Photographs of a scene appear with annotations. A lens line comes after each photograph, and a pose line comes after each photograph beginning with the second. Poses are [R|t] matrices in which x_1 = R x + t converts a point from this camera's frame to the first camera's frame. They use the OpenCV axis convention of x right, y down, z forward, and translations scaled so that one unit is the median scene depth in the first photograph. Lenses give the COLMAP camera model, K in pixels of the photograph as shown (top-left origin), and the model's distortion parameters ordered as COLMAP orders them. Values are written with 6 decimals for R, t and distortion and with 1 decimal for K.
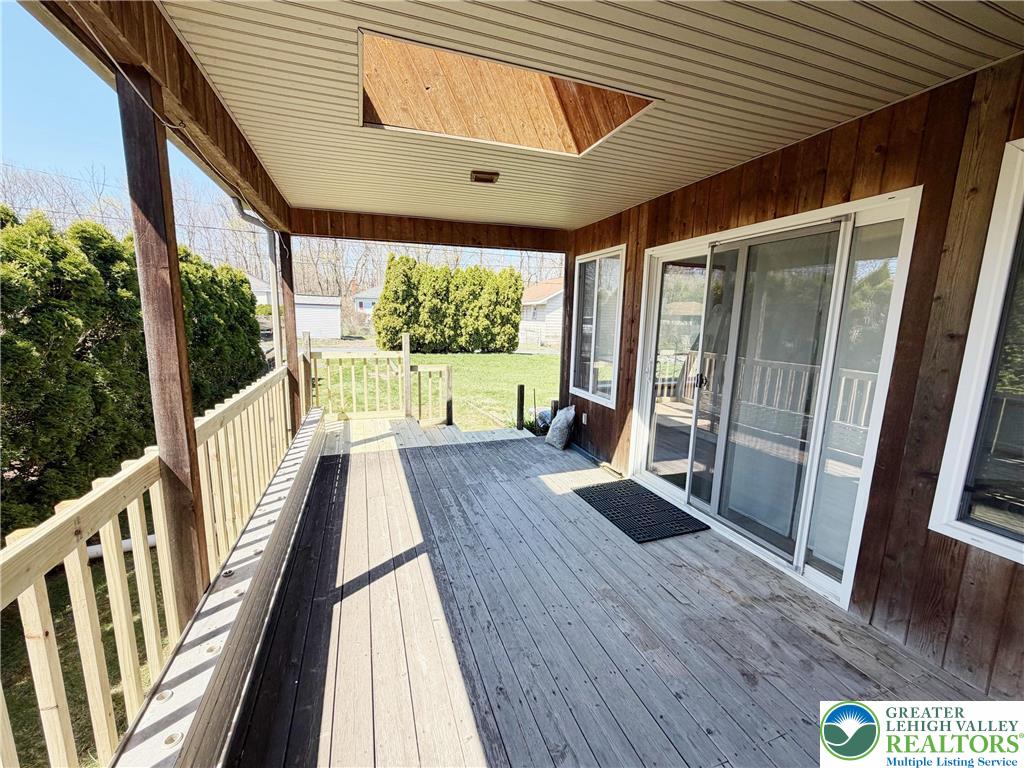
lens RADIAL K [[408.9, 0, 514.0], [0, 408.9, 384.5], [0, 0, 1]] dist [0.000411, -0.000397]
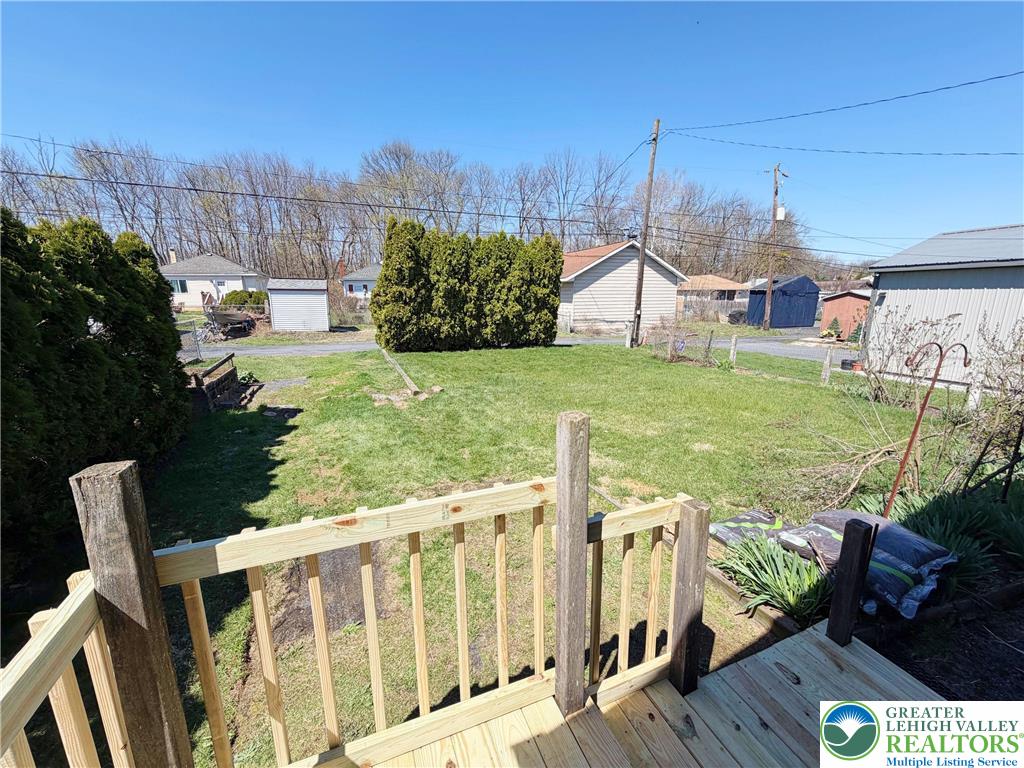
lens RADIAL K [[408.9, 0, 509.3], [0, 408.9, 382.1], [0, 0, 1]] dist [0.000411, -0.000397]
pose [[0.999587, -0.028176, 0.005695, -0.093522], [0.027894, 0.998615, 0.044599, -0.047876], [-0.006944, -0.044421, 0.998989, 0.231039]]
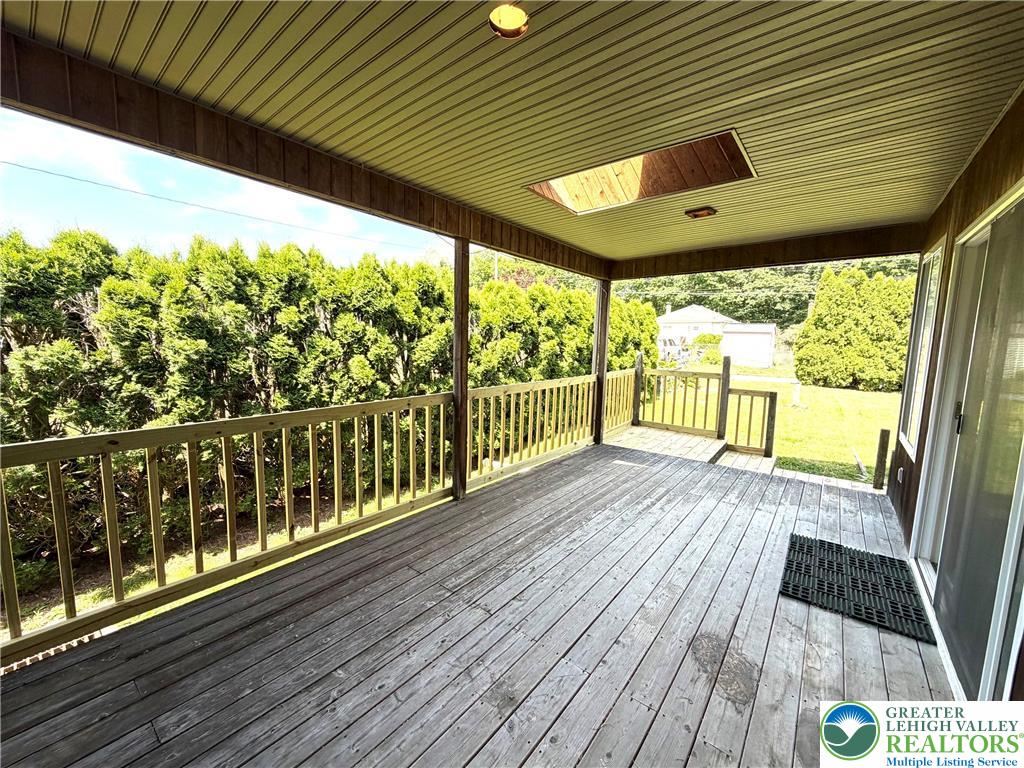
lens RADIAL K [[408.9, 0, 509.6], [0, 408.9, 384.4], [0, 0, 1]] dist [0.000411, -0.000397]
pose [[0.507750, 0.087232, -0.857077, 0.583976], [-0.147583, 0.988961, 0.013224, 0.022012], [0.848769, 0.119775, 0.515019, 0.022383]]
